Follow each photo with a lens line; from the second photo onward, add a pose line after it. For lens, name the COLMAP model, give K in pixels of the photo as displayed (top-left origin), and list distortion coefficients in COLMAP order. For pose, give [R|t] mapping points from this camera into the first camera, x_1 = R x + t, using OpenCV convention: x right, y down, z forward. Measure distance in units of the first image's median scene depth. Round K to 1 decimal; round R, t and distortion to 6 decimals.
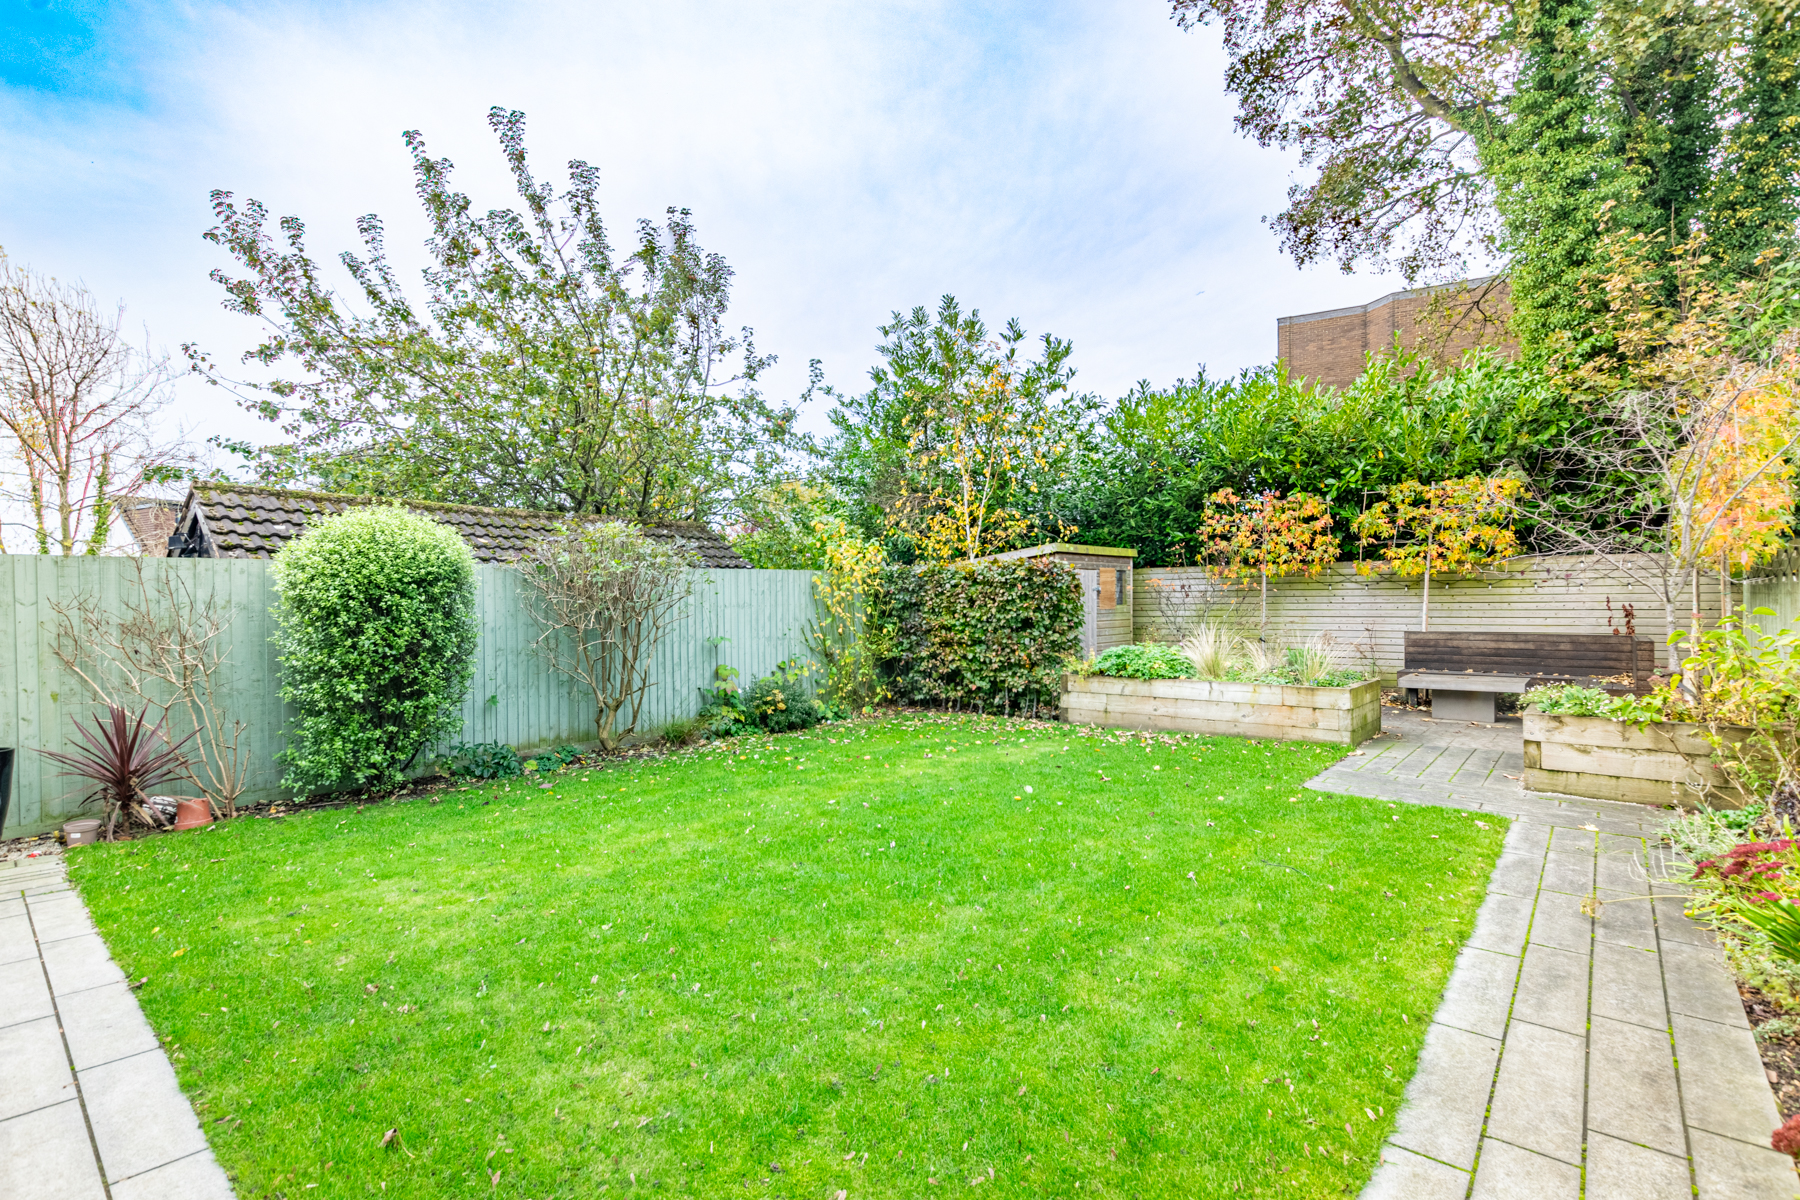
lens RADIAL K [[822.3, 0, 909.3], [0, 822.3, 605.0], [0, 0, 1]] dist [0.014338, -0.000095]
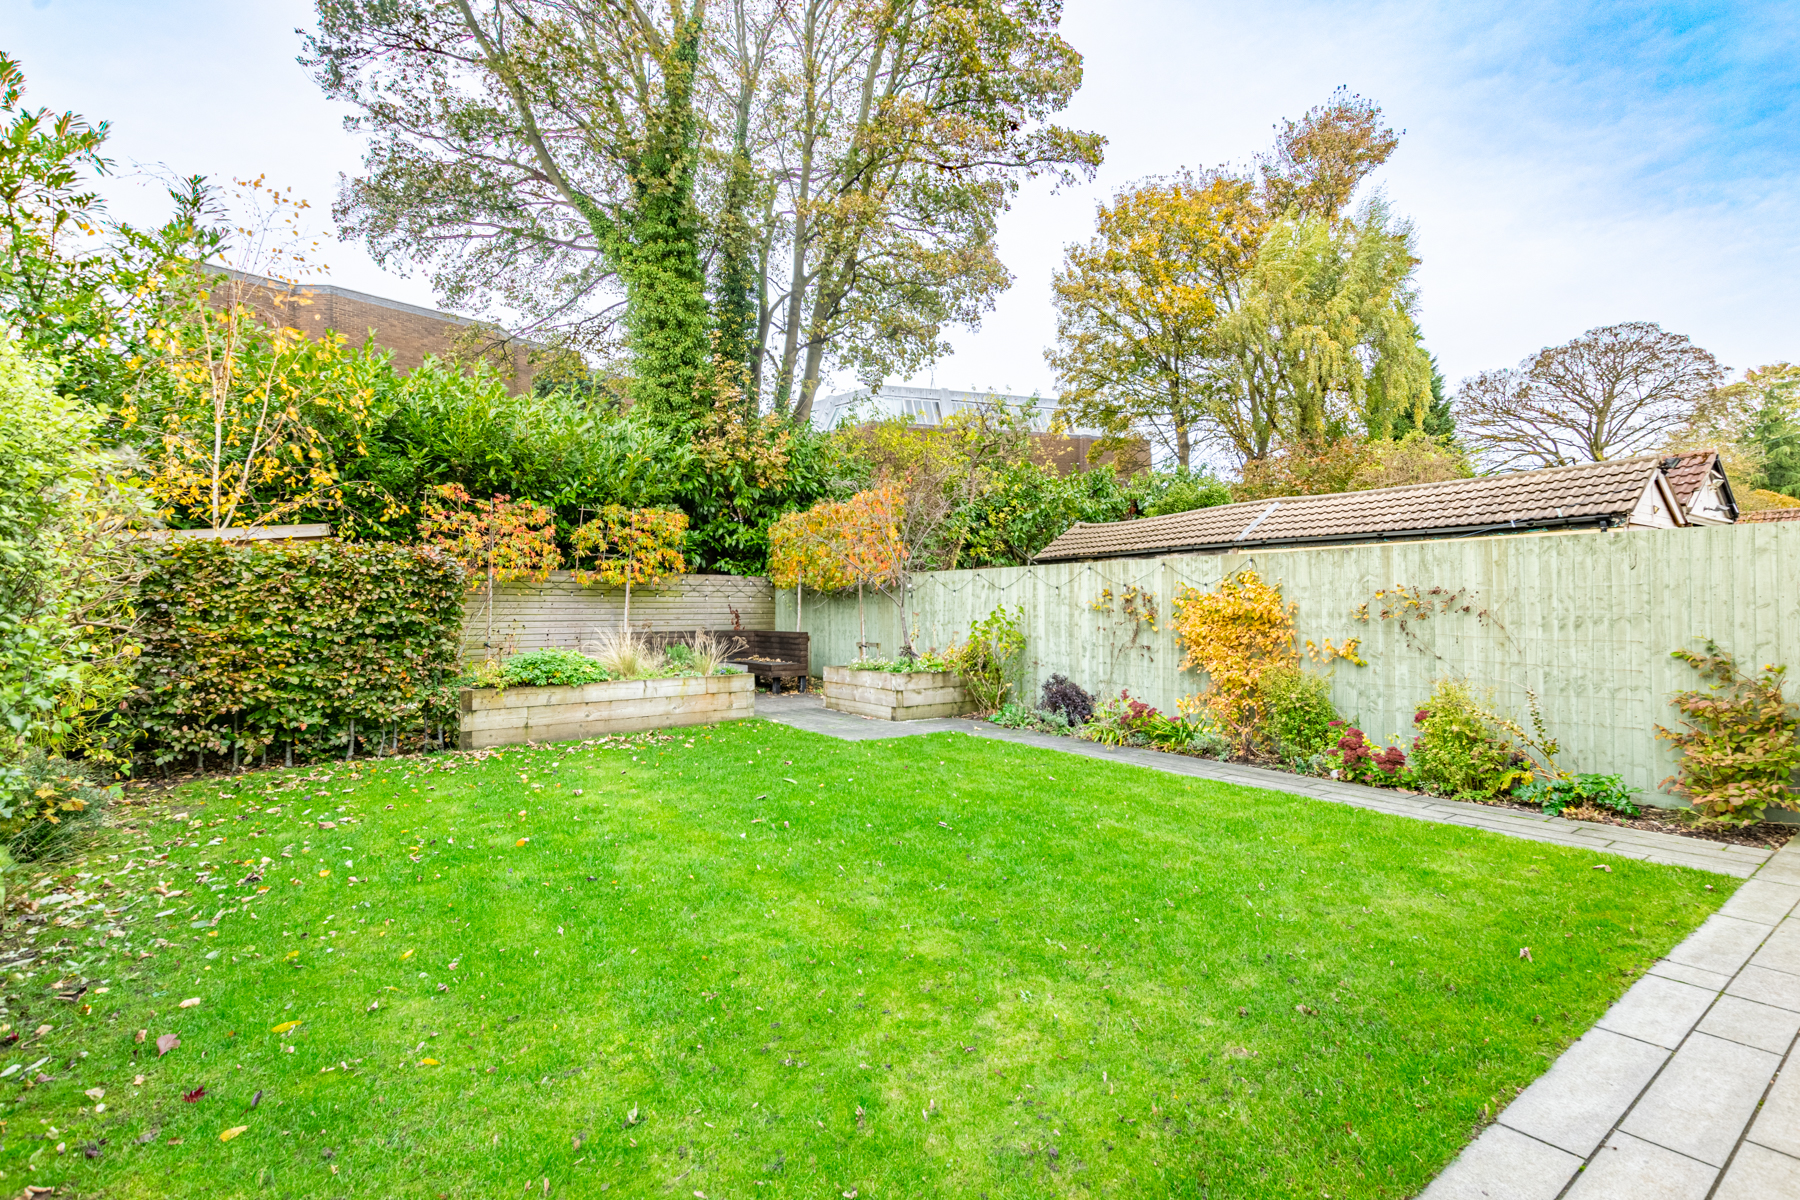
lens RADIAL K [[822.3, 0, 902.7], [0, 822.3, 606.9], [0, 0, 1]] dist [0.014338, -0.000095]
pose [[0.225933, 0.009297, 0.974099, -0.451784], [0.002899, 0.999944, -0.010216, 0.009324], [-0.974139, 0.005132, 0.225893, 0.341502]]
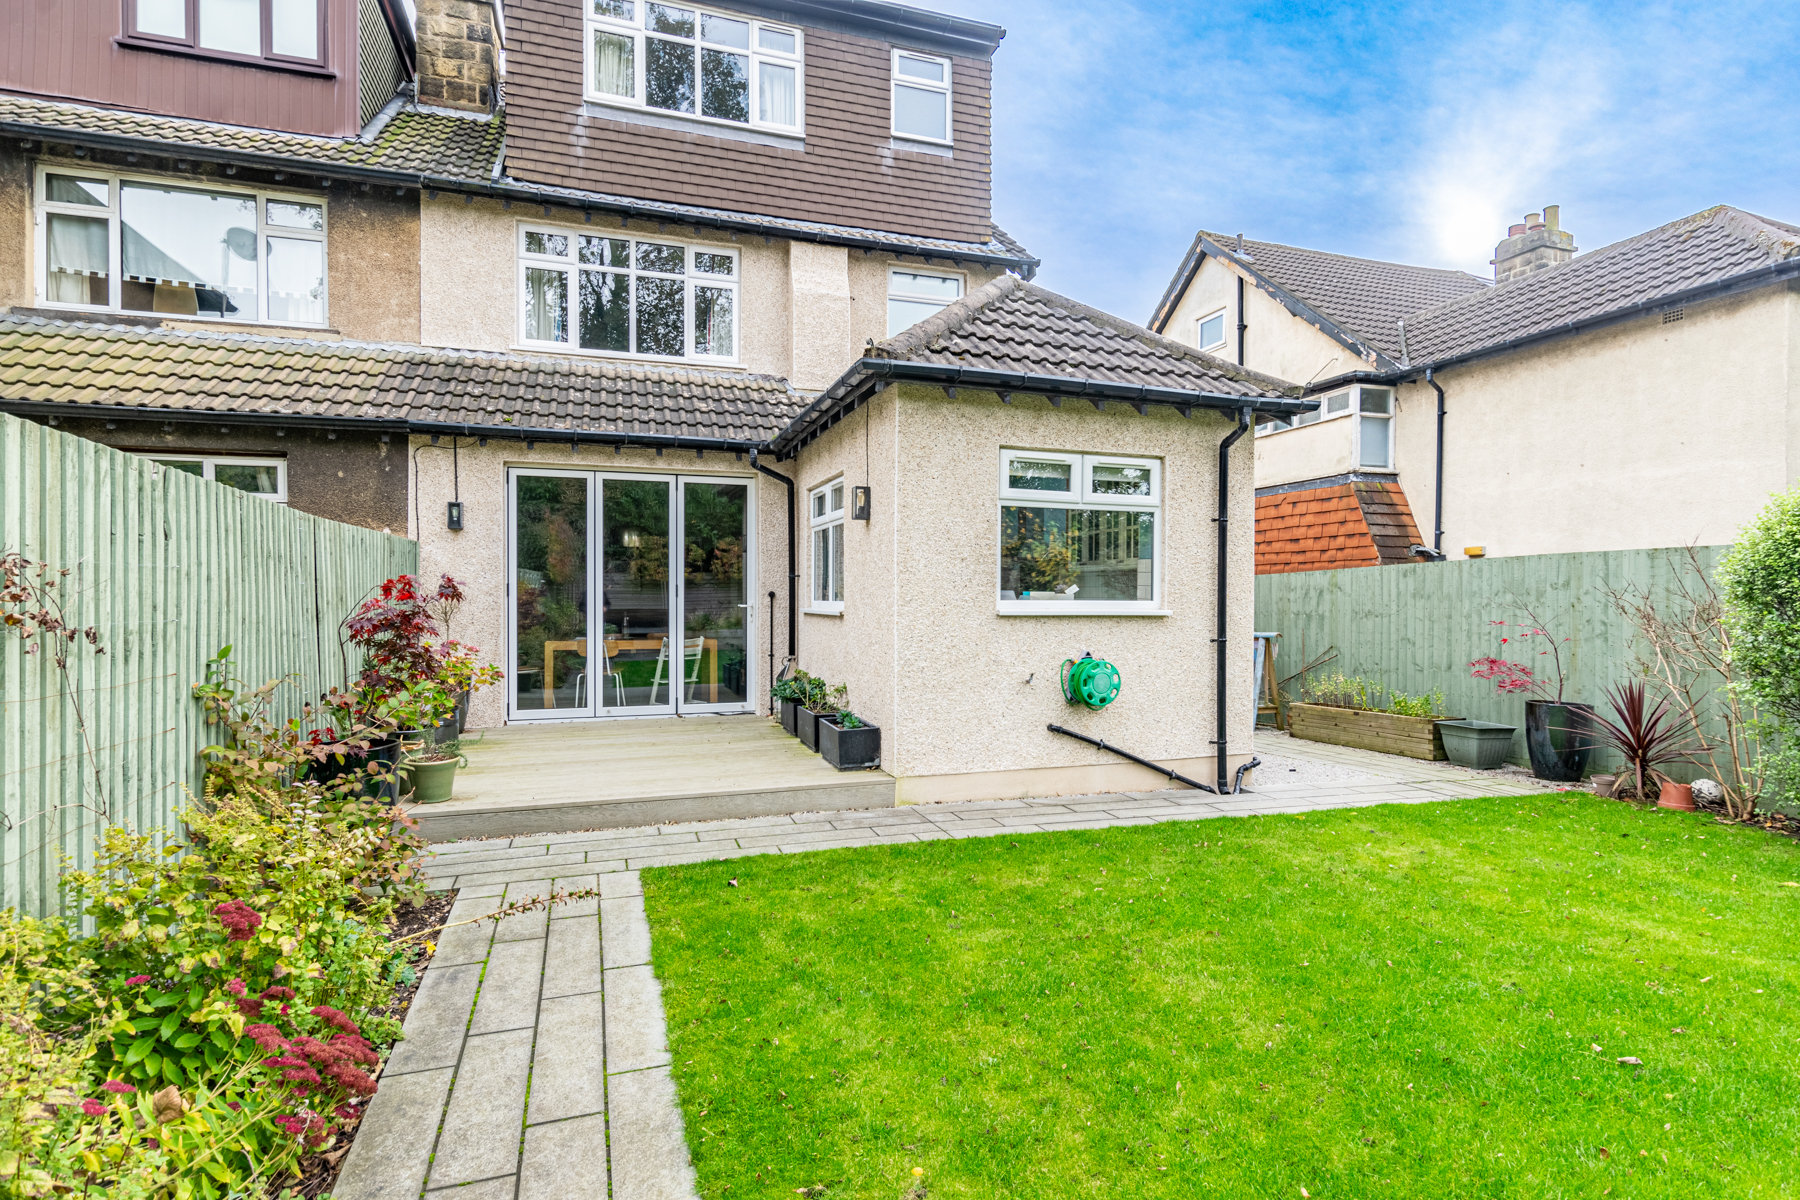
lens RADIAL K [[907.5, 0, 897.7], [0, 907.5, 600.4], [0, 0, 1]] dist [0.002045, 0.000281]
pose [[-0.512269, 0.004287, -0.858814, 0.300002], [-0.004830, 0.999957, 0.007872, 0.001513], [0.858811, 0.008181, -0.512227, 0.385168]]
